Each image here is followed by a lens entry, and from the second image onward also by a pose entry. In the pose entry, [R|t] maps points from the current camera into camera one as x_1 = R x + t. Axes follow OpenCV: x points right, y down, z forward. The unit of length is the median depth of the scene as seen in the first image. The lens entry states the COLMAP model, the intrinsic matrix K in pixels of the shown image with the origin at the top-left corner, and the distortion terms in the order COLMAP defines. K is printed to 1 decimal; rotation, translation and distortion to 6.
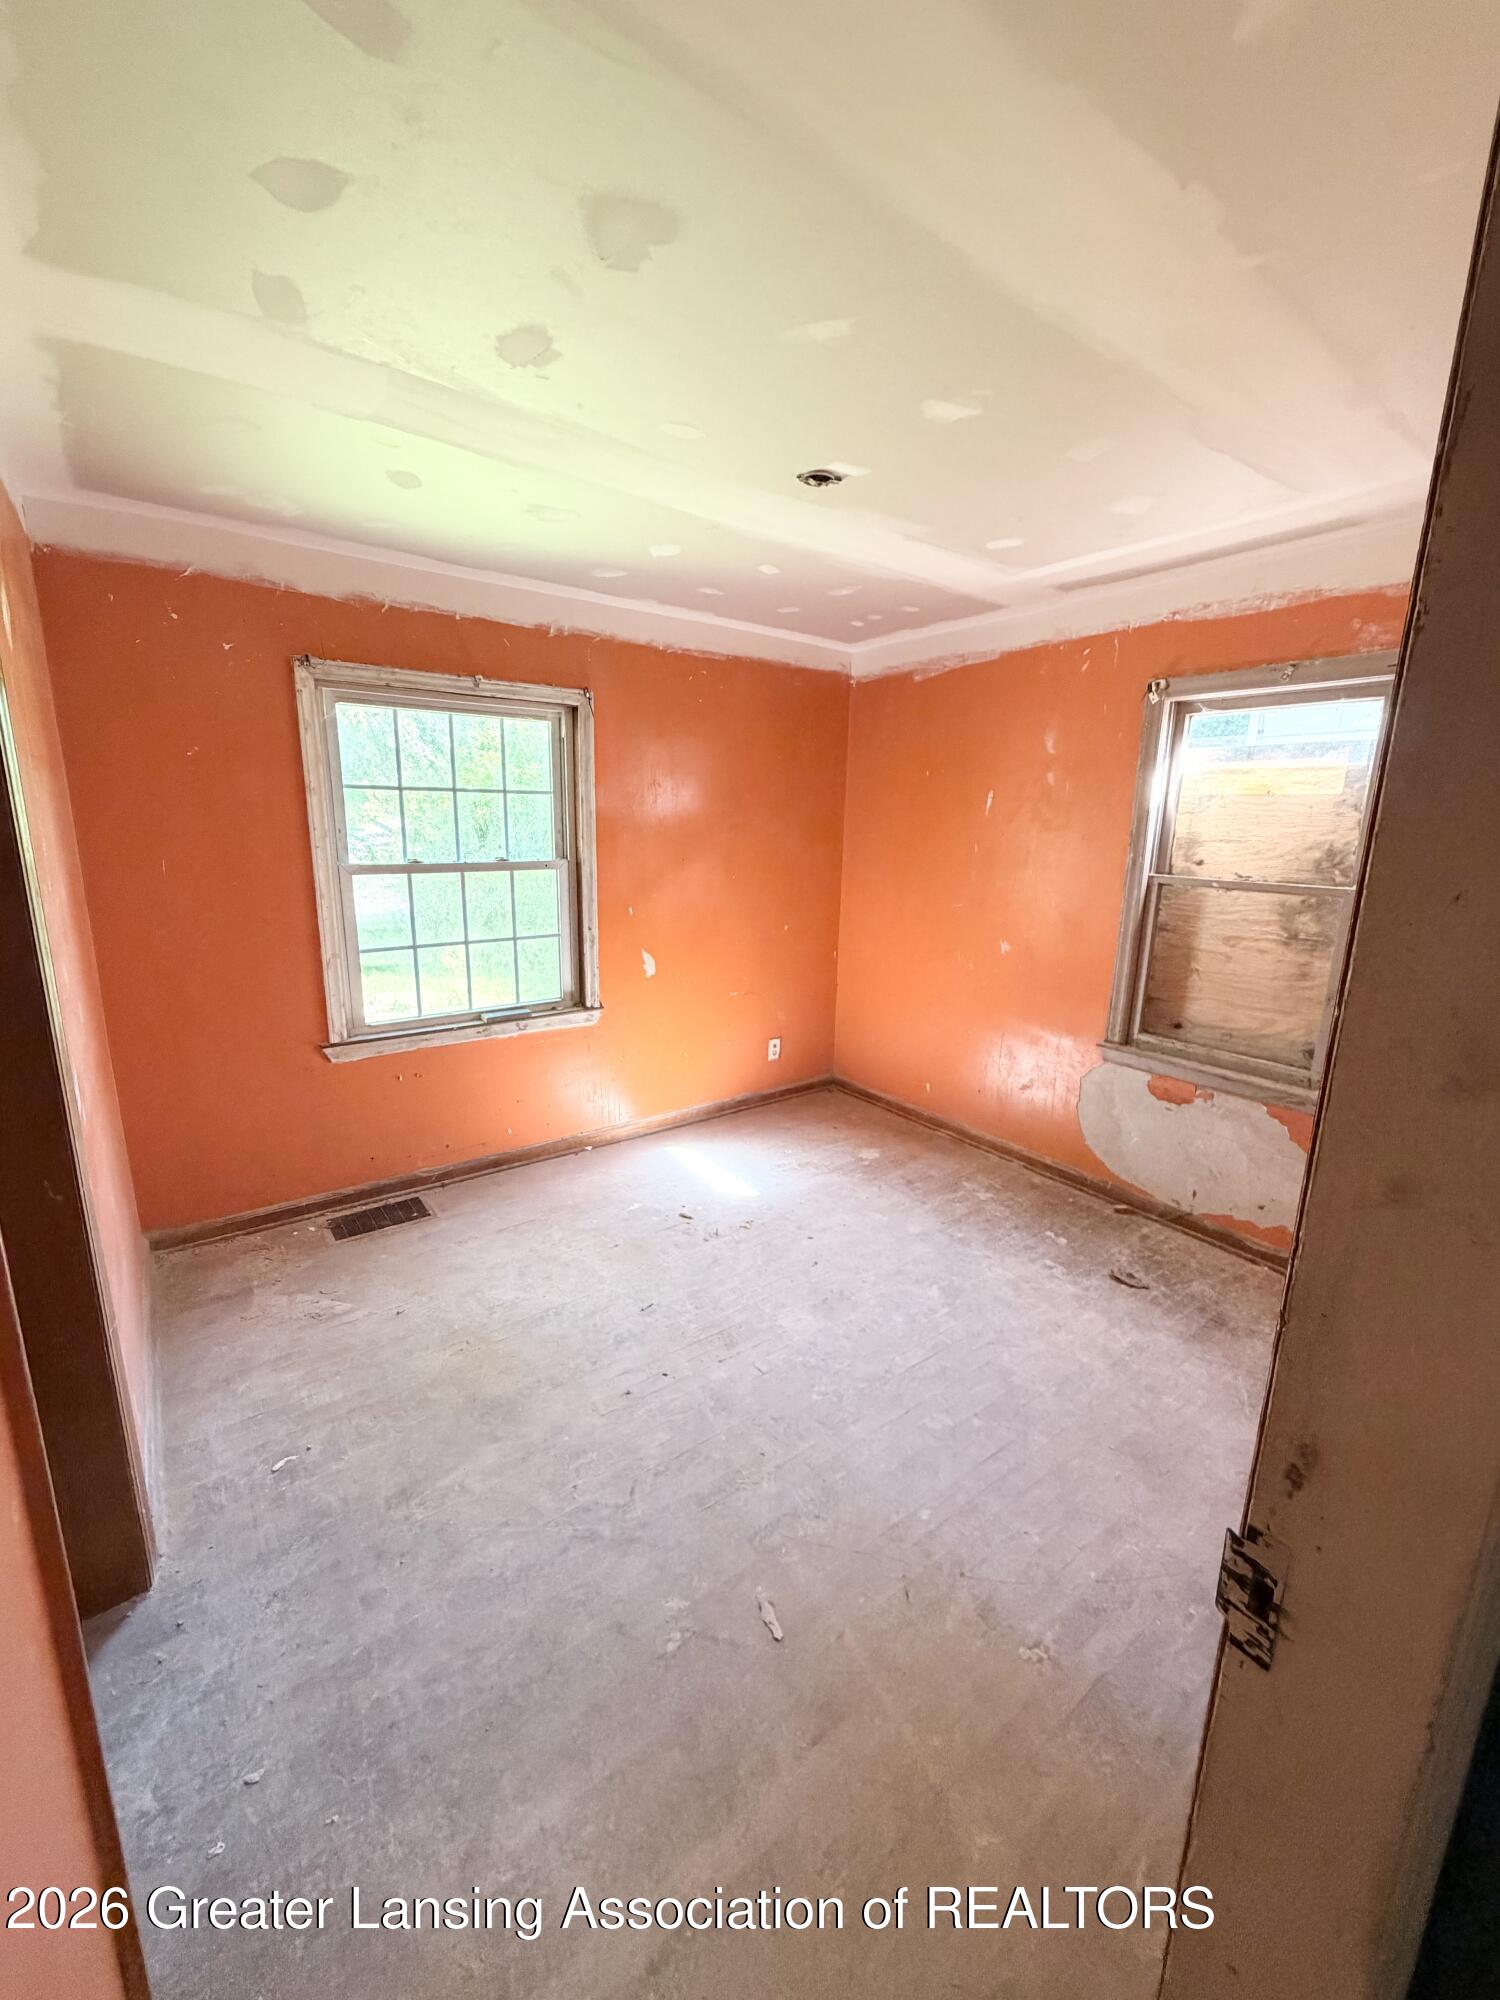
lens RADIAL K [[793.5, 0, 750.8], [0, 793.5, 992.2], [0, 0, 1]] dist [0.000471, 0.000335]
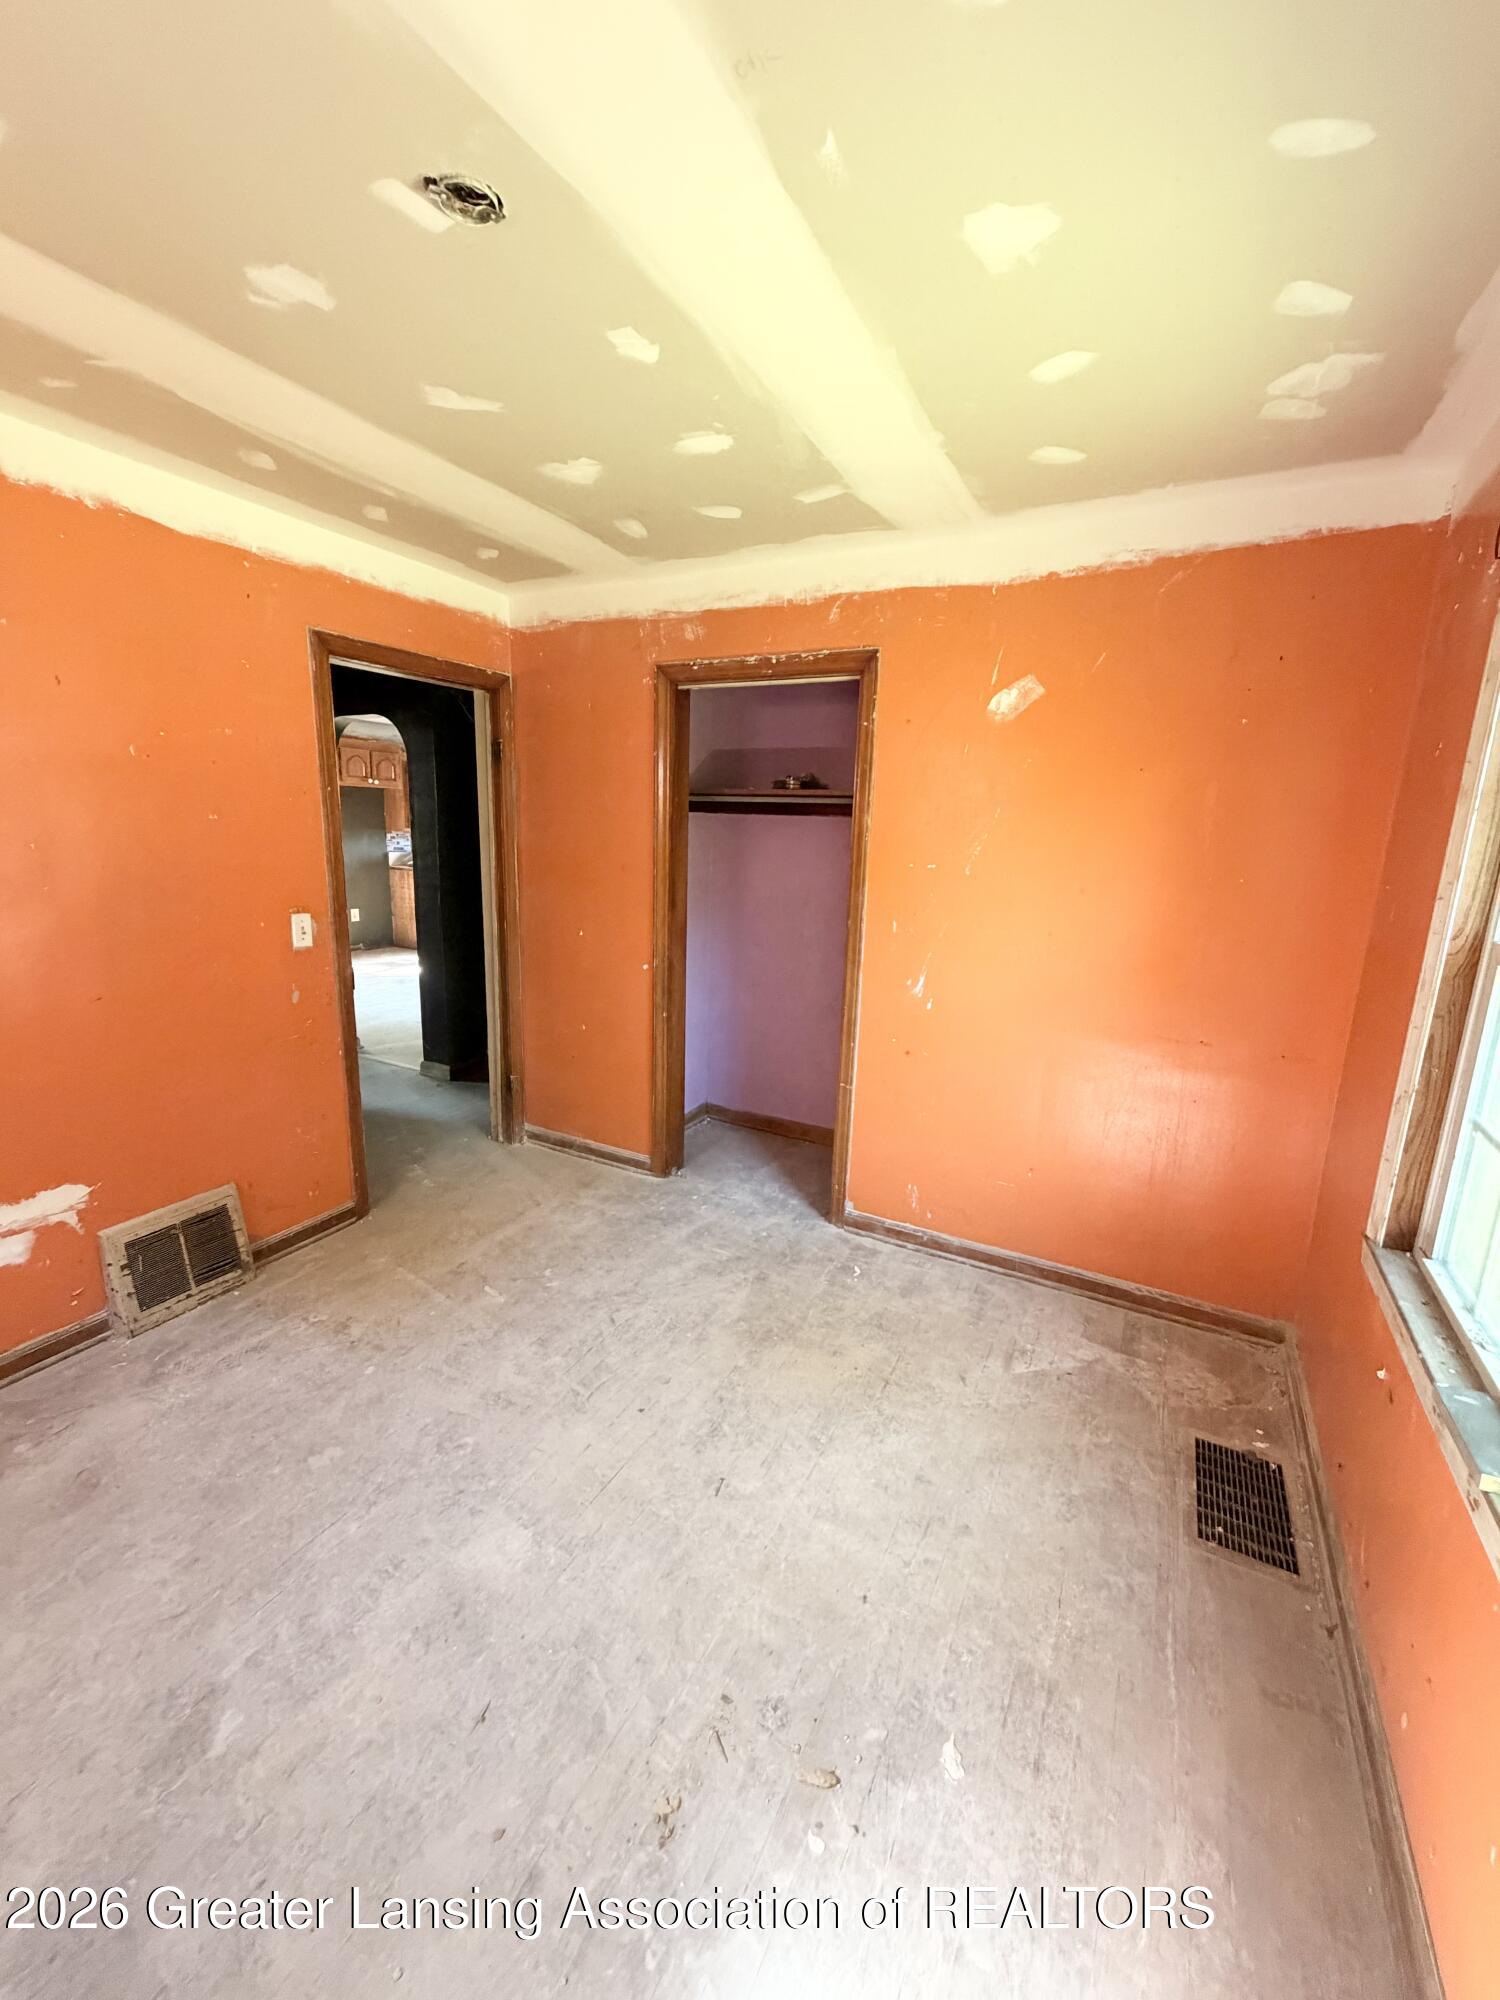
lens RADIAL K [[793.5, 0, 750.8], [0, 793.5, 992.2], [0, 0, 1]] dist [0.000471, 0.000335]
pose [[-0.902486, 0.042205, -0.428645, 0.114990], [-0.142288, 0.910102, 0.389189, -0.256535], [0.406537, 0.412228, -0.815350, 1.210850]]
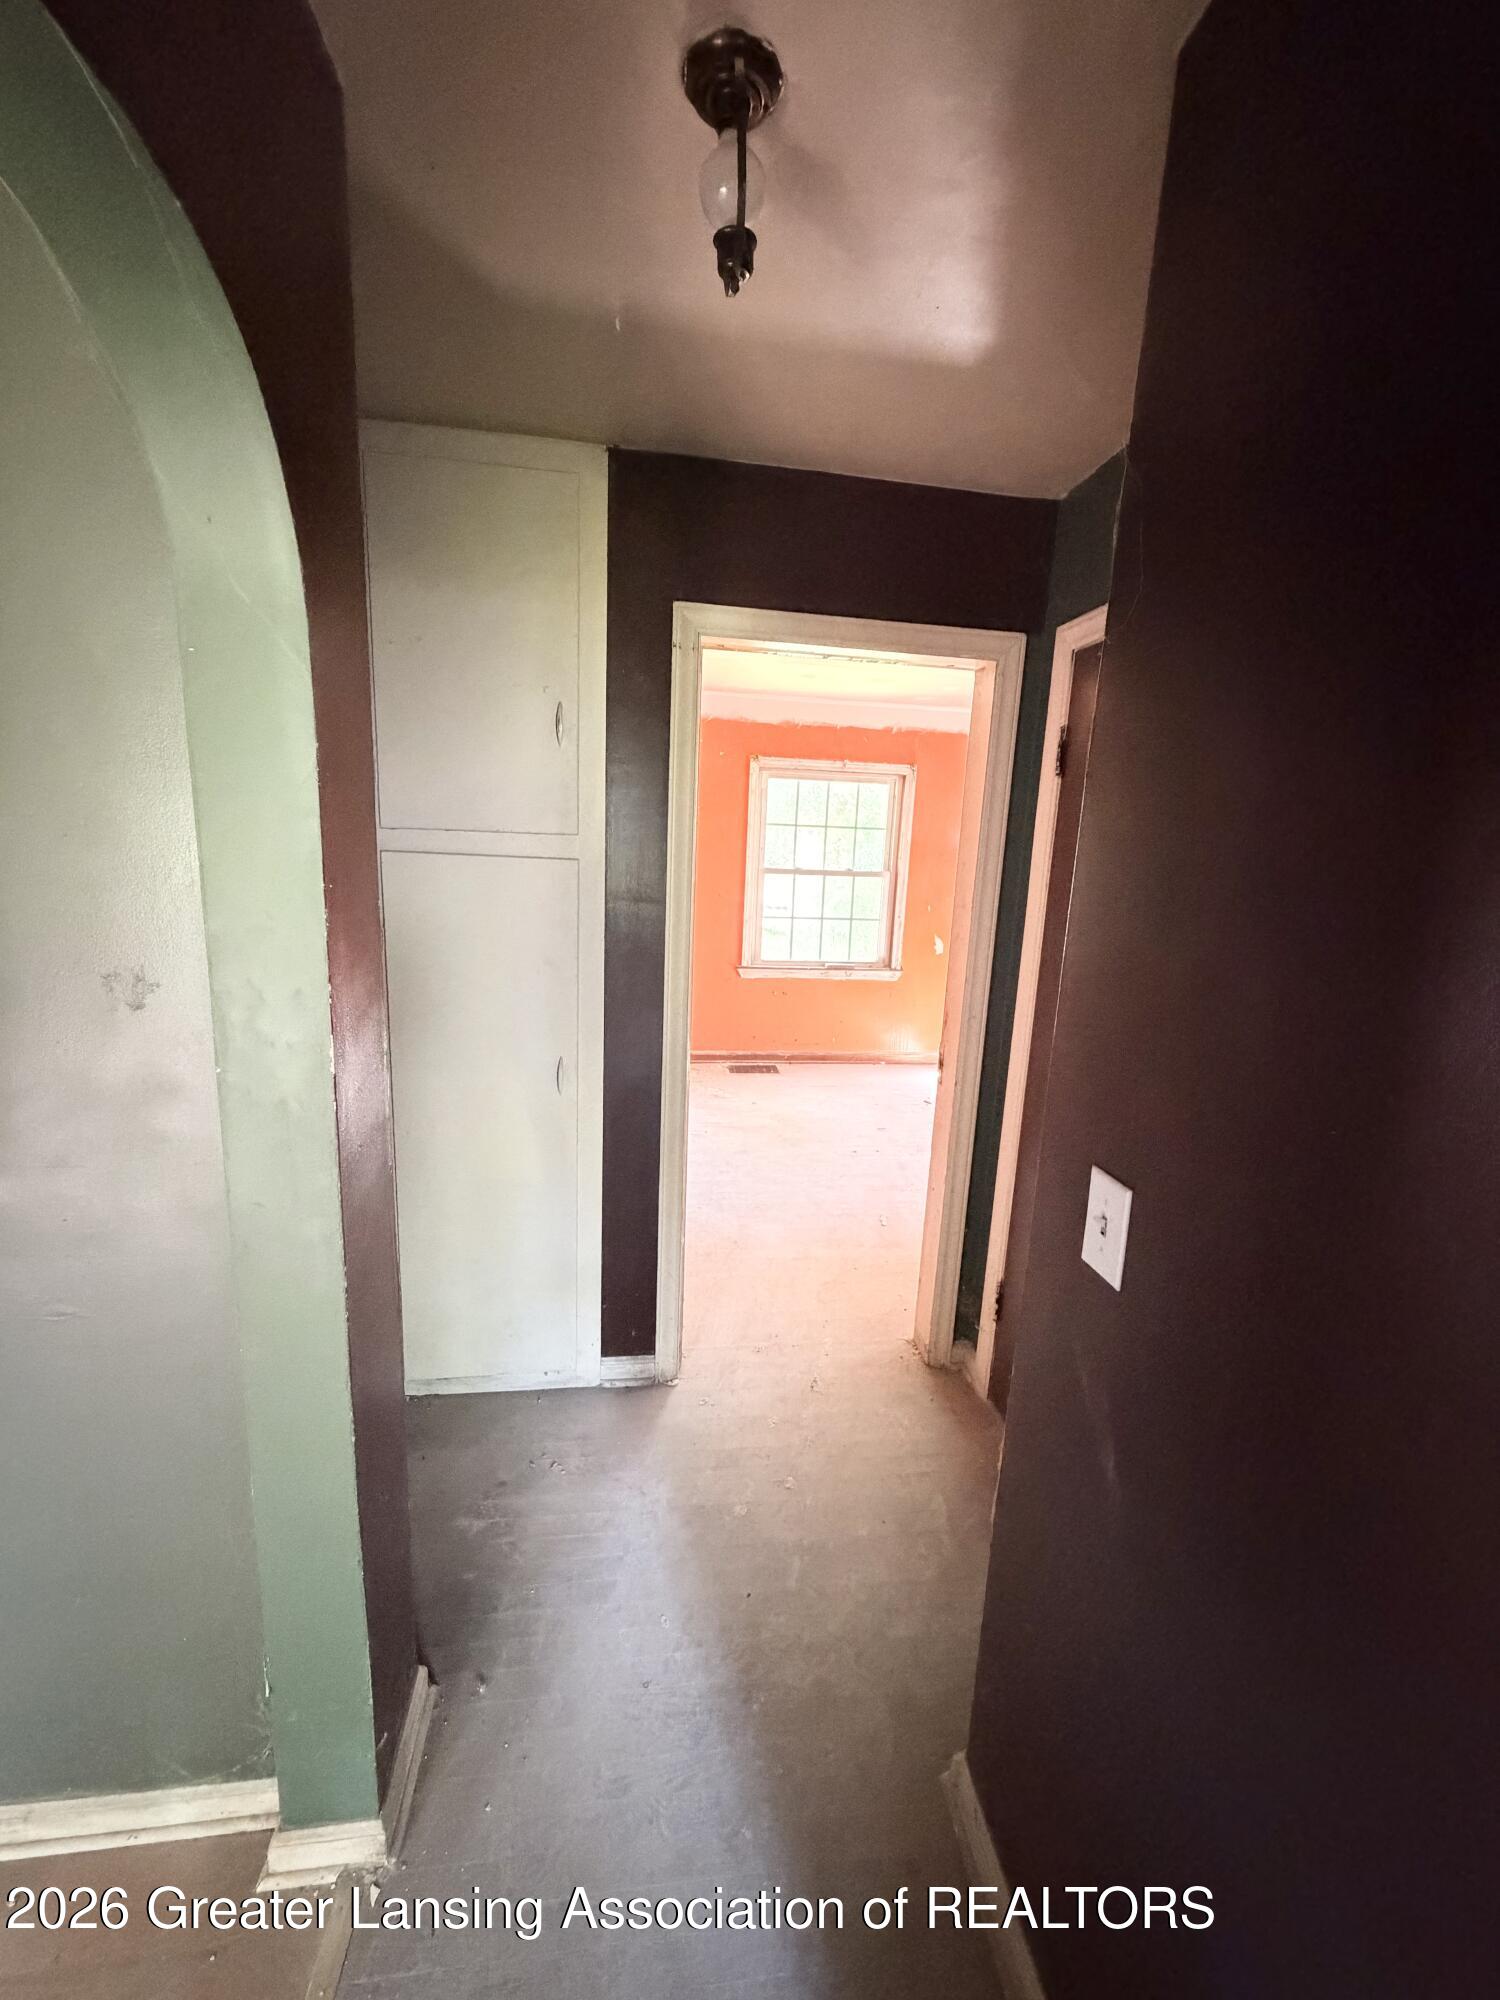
lens RADIAL K [[793.5, 0, 750.8], [0, 793.5, 992.2], [0, 0, 1]] dist [0.000471, 0.000335]
pose [[0.872862, 0.112649, -0.474786, 0.345105], [-0.130318, 0.991463, -0.004344, 0.127779], [0.470244, 0.065665, 0.880090, -0.562539]]
